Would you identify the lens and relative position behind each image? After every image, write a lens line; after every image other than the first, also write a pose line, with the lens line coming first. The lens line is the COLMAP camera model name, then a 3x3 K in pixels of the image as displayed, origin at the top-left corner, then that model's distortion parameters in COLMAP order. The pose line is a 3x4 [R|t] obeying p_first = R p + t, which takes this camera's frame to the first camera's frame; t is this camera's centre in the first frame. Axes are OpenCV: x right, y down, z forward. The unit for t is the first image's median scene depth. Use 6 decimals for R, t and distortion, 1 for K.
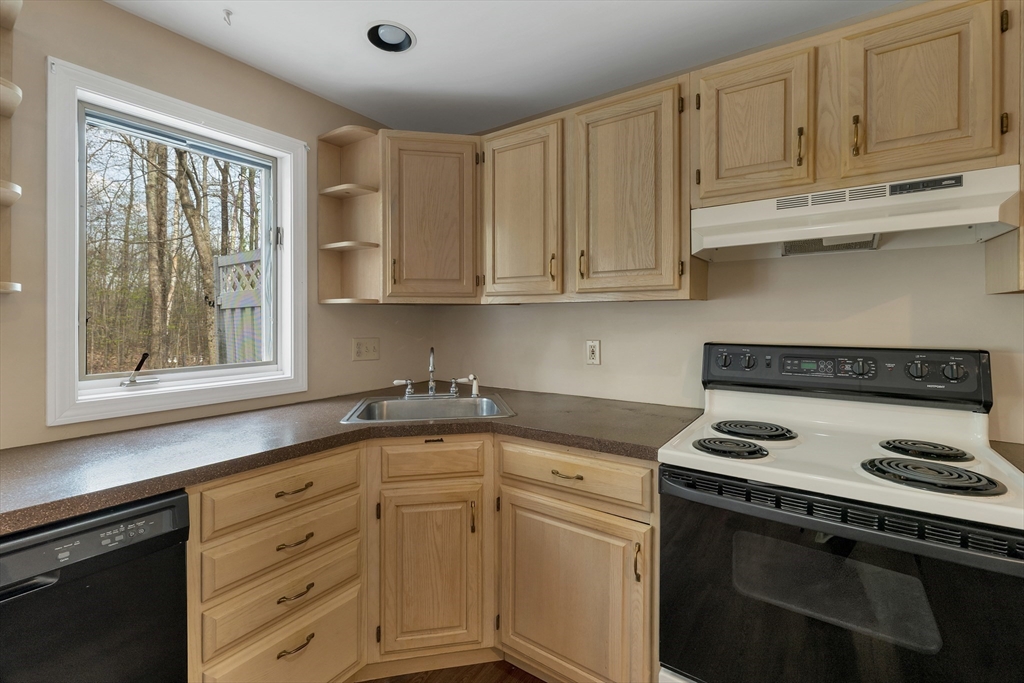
lens RADIAL K [[443.9, 0, 517.3], [0, 443.9, 320.9], [0, 0, 1]] dist [-0.000021, -0.000487]
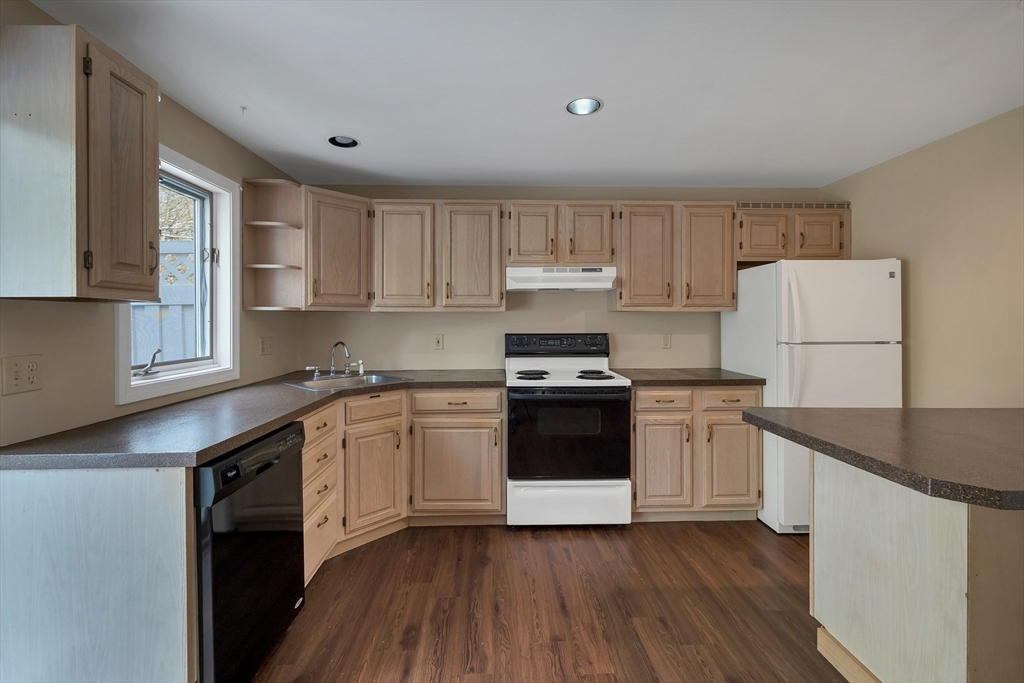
lens RADIAL K [[443.9, 0, 513.0], [0, 443.9, 322.8], [0, 0, 1]] dist [-0.000021, -0.000487]
pose [[0.805303, -0.004596, 0.592846, -0.742707], [0.005350, 0.999986, 0.000485, 0.001118], [-0.592840, 0.002781, 0.805315, -0.612517]]
